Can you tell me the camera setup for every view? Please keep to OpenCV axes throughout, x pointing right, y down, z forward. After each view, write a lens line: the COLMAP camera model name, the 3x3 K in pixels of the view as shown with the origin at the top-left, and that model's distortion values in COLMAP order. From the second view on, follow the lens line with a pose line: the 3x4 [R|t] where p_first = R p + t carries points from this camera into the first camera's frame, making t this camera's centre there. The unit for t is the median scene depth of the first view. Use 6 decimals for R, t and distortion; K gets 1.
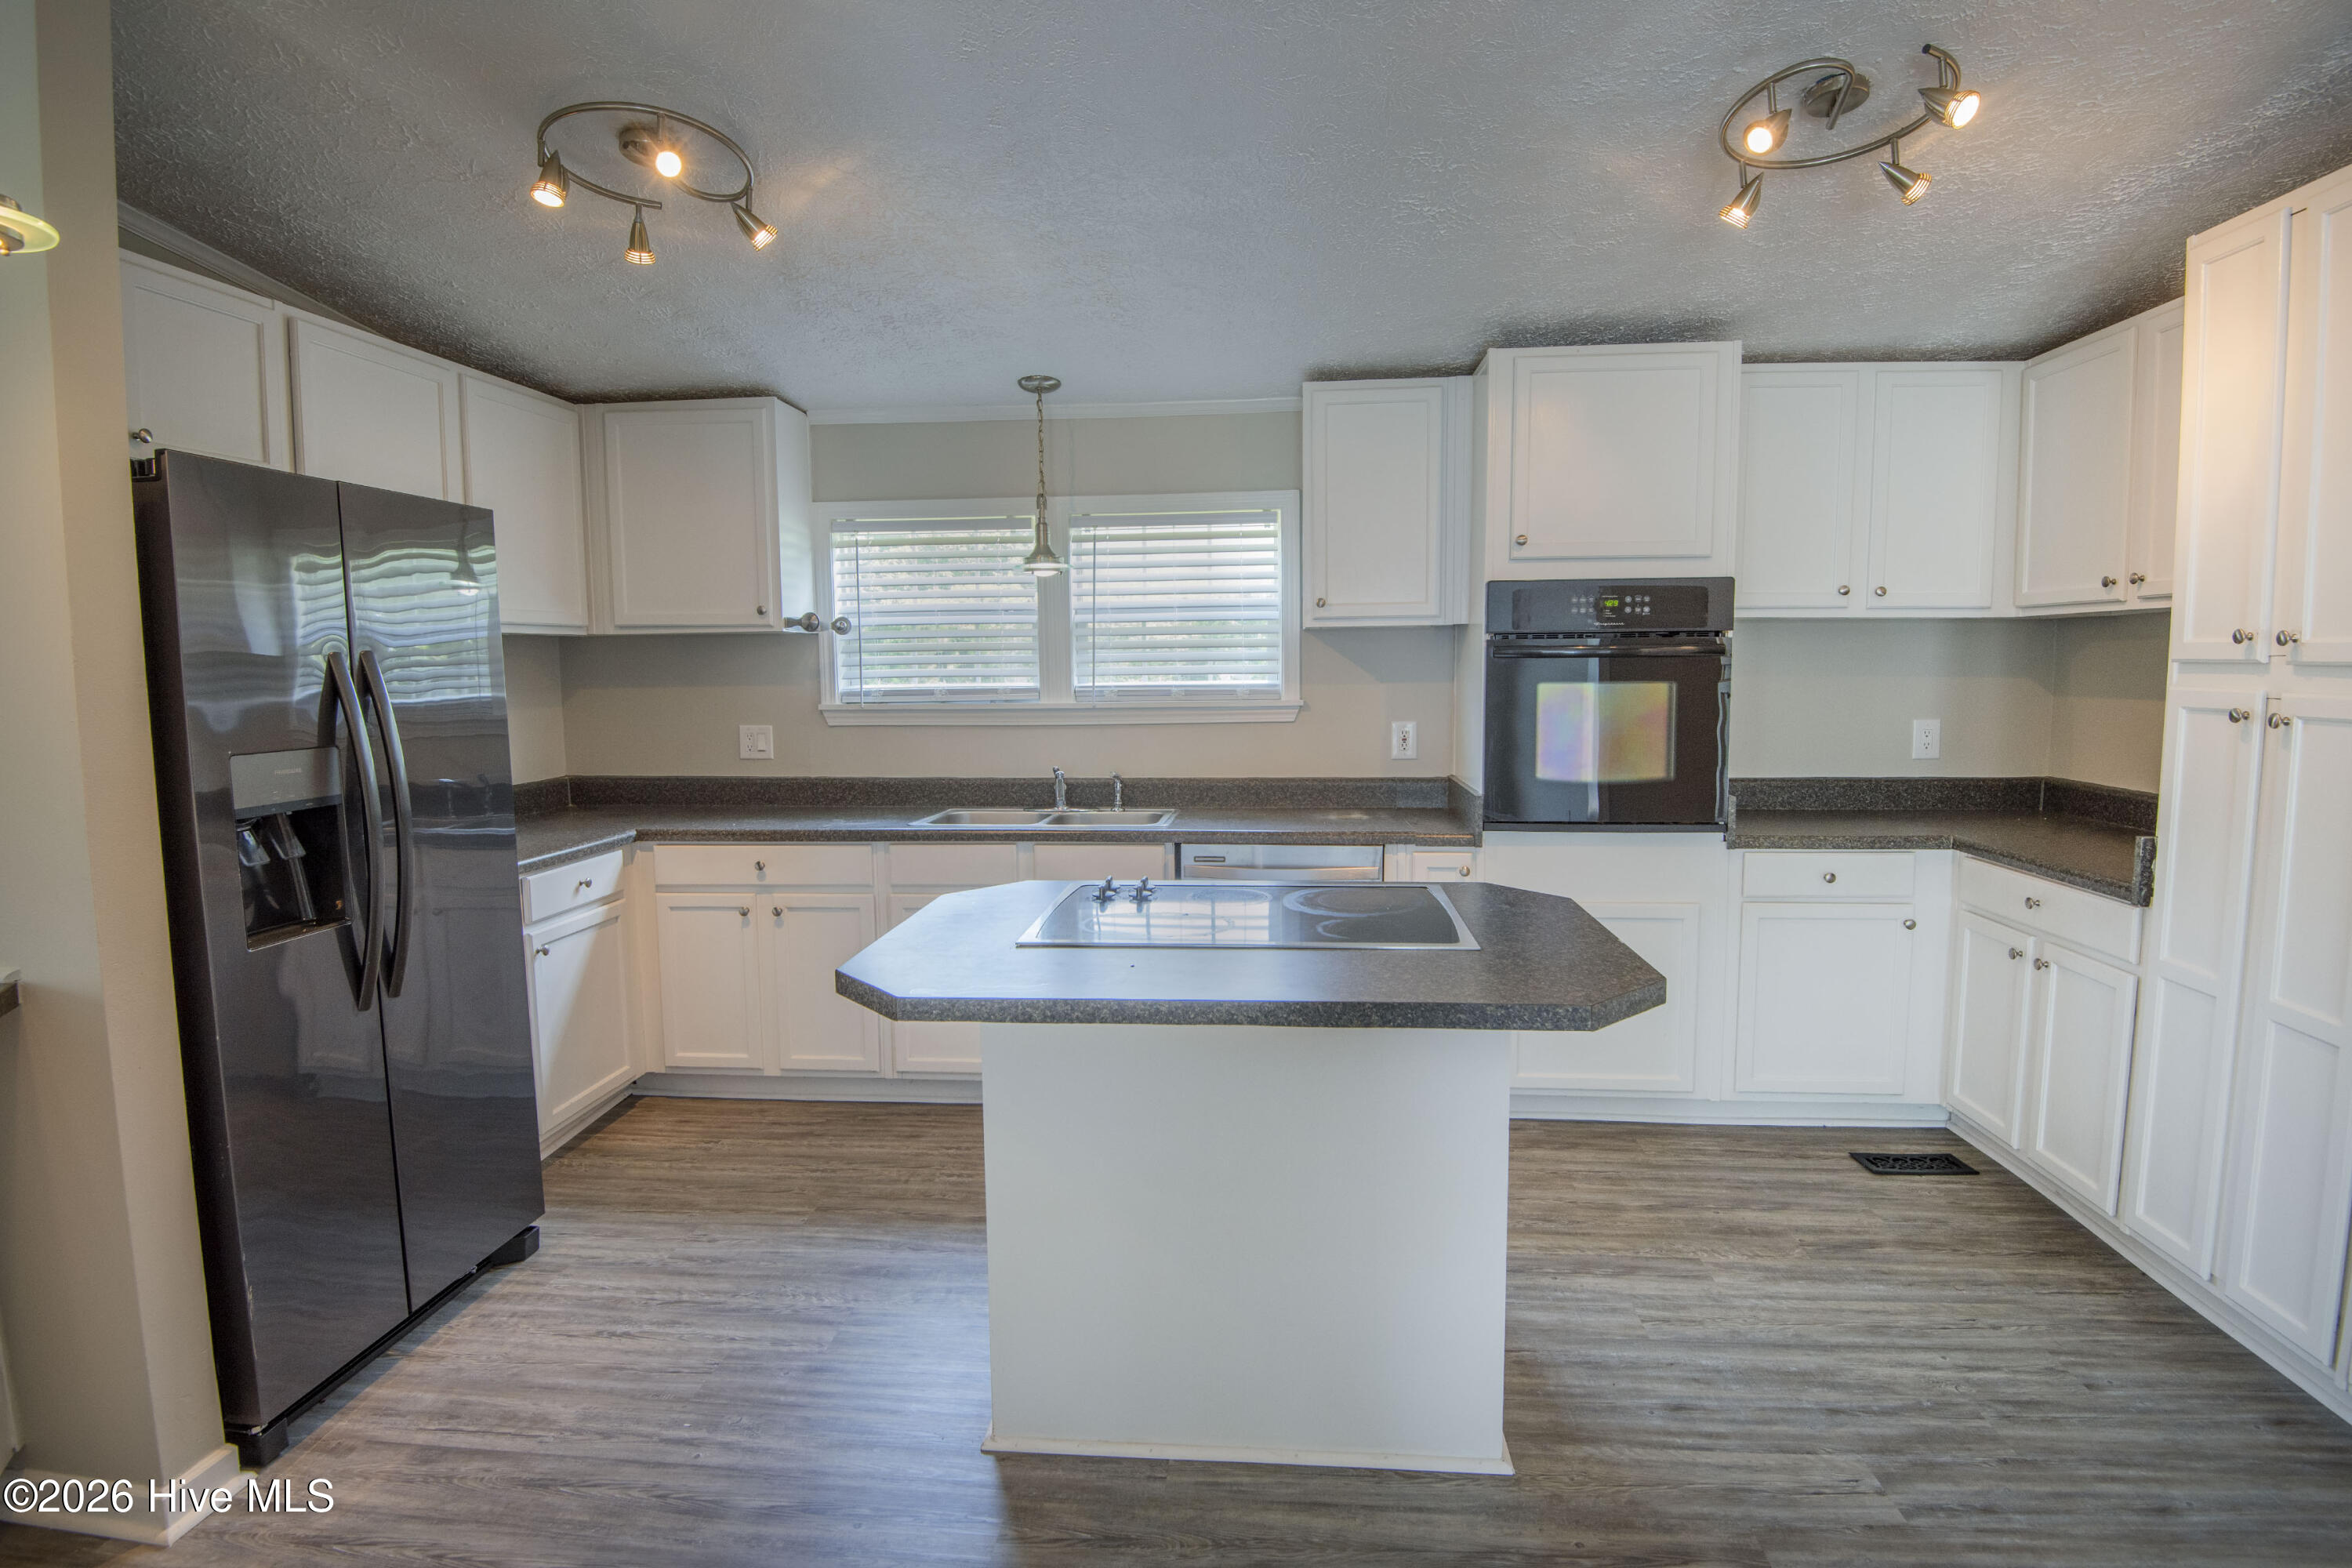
lens RADIAL K [[1190.1, 0, 1181.6], [0, 1190.1, 778.5], [0, 0, 1]] dist [-0.001746, -0.000497]
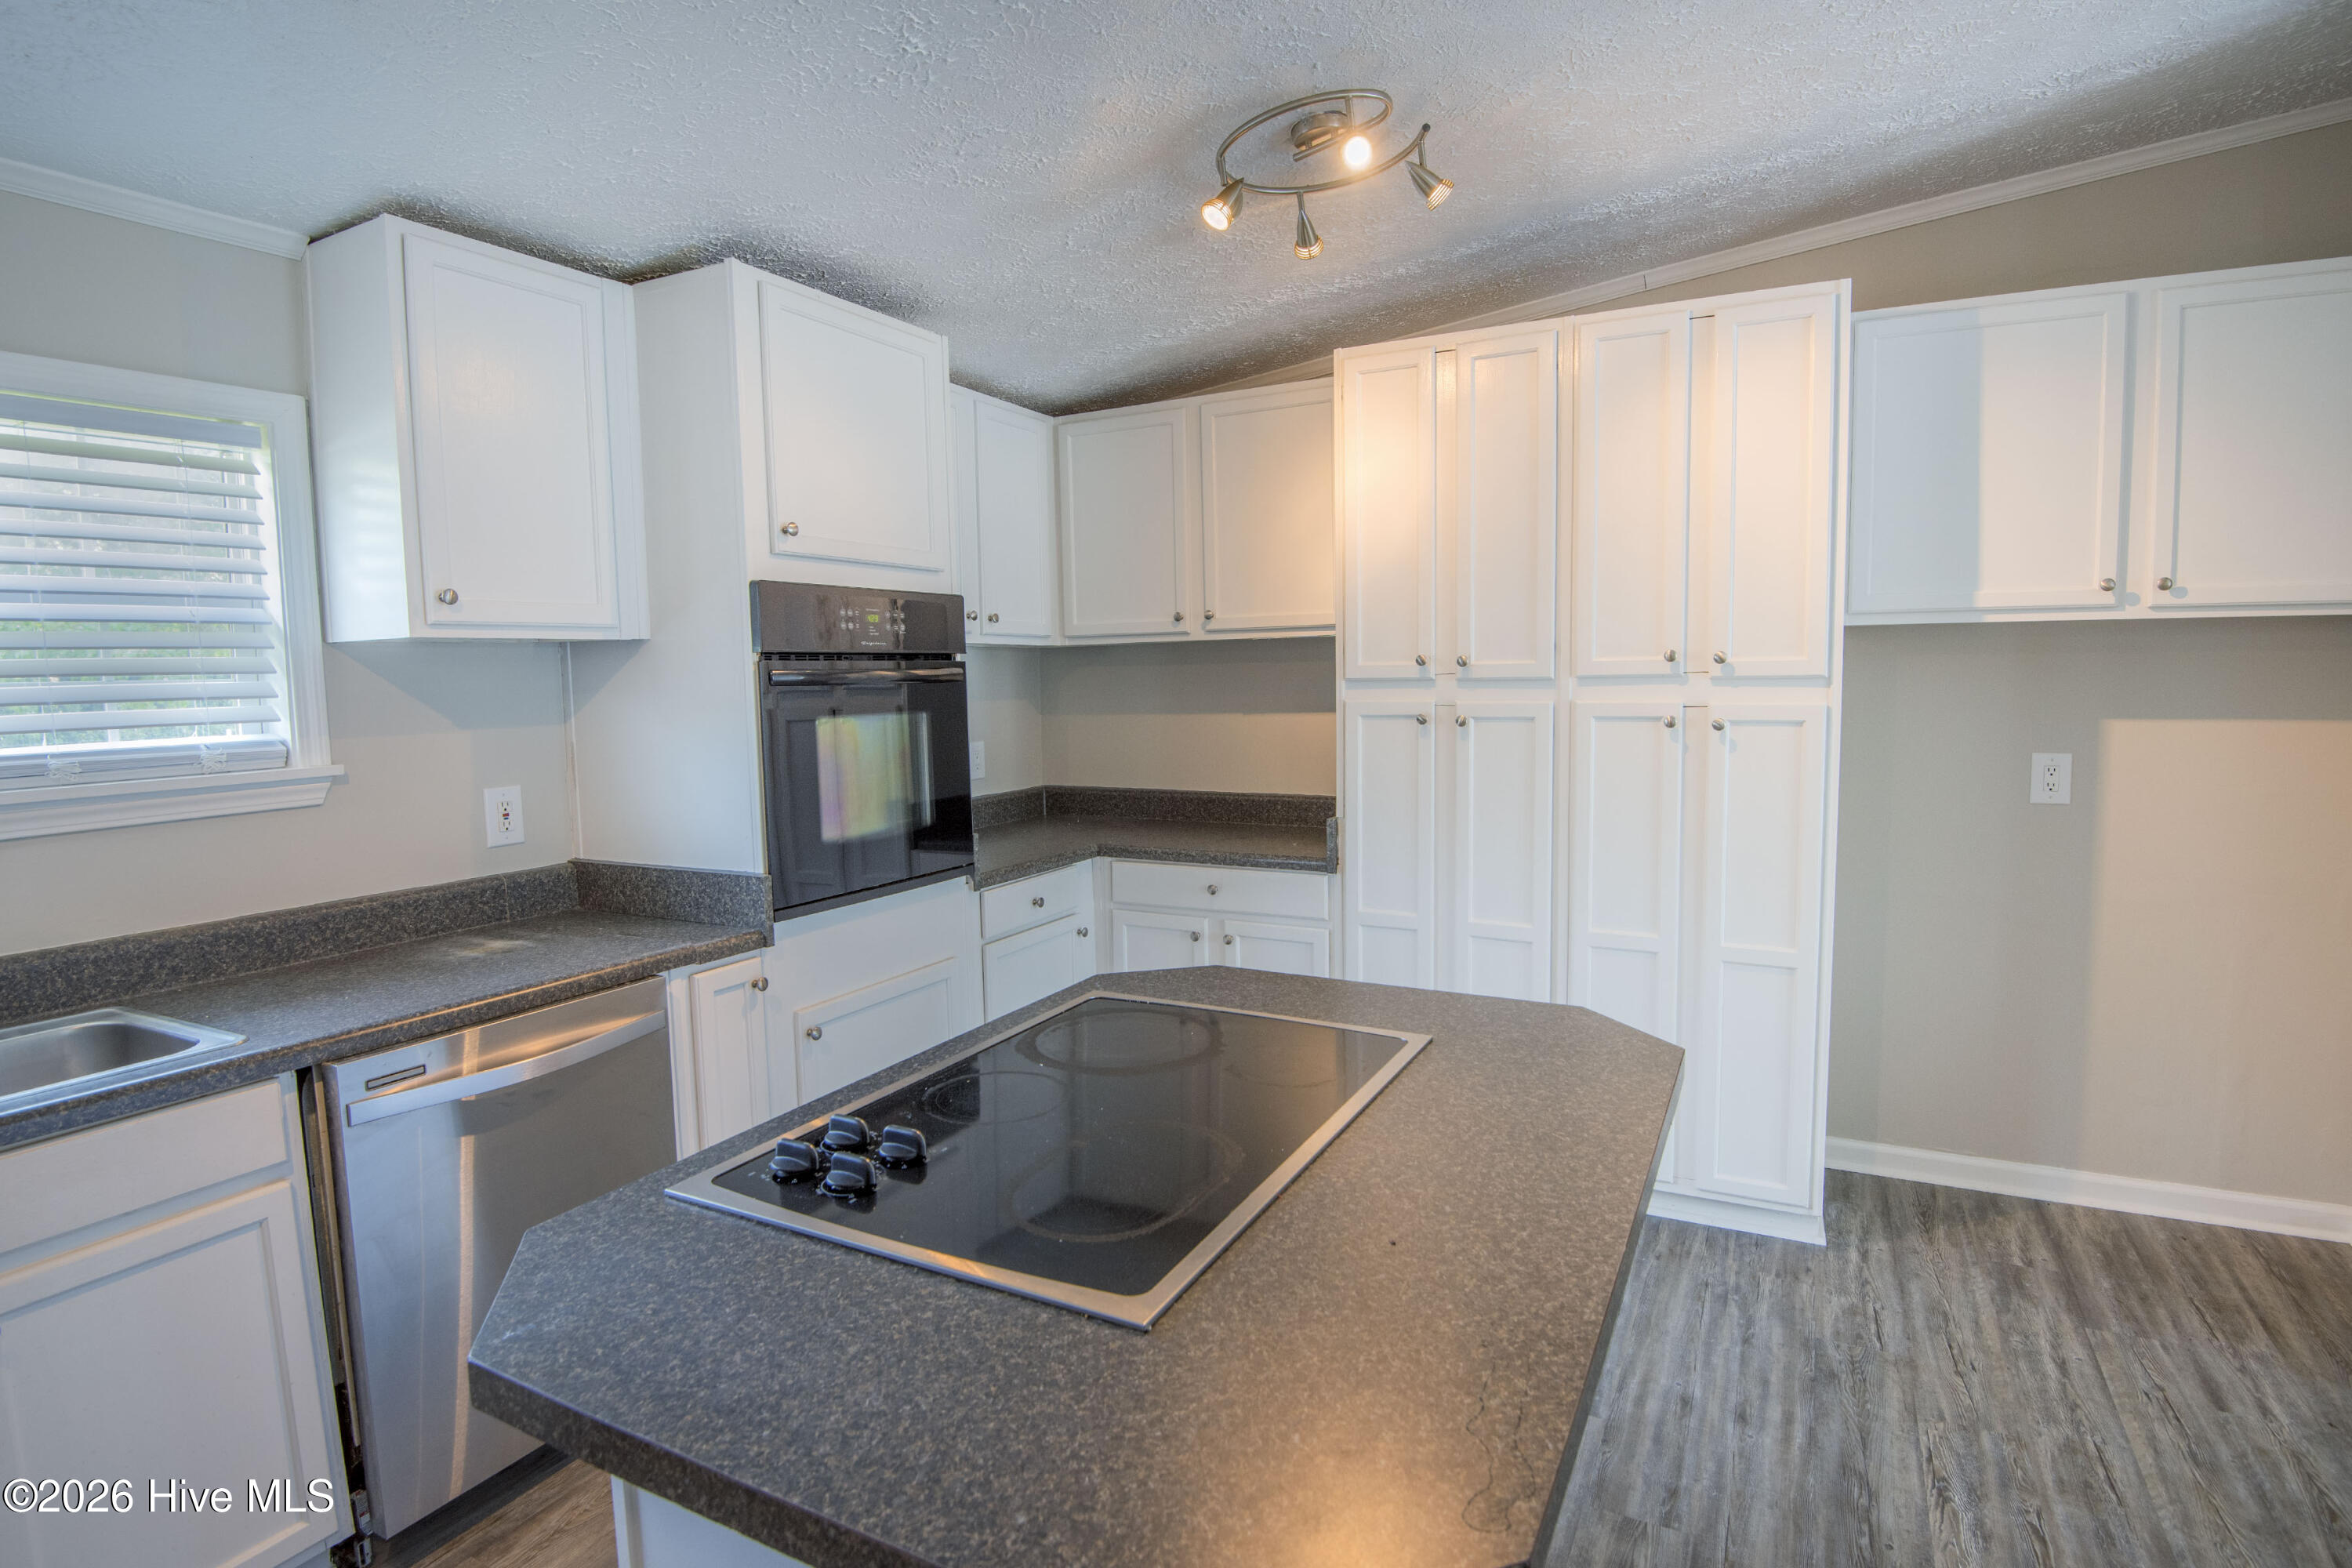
lens RADIAL K [[1207.0, 0, 1173.2], [0, 1207.0, 770.5], [0, 0, 1]] dist [-0.010083, -0.001126]
pose [[0.394795, -0.074693, 0.915728, -0.323813], [0.106411, 0.993700, 0.035176, -0.049230], [-0.912586, 0.083557, 0.400256, 0.480282]]
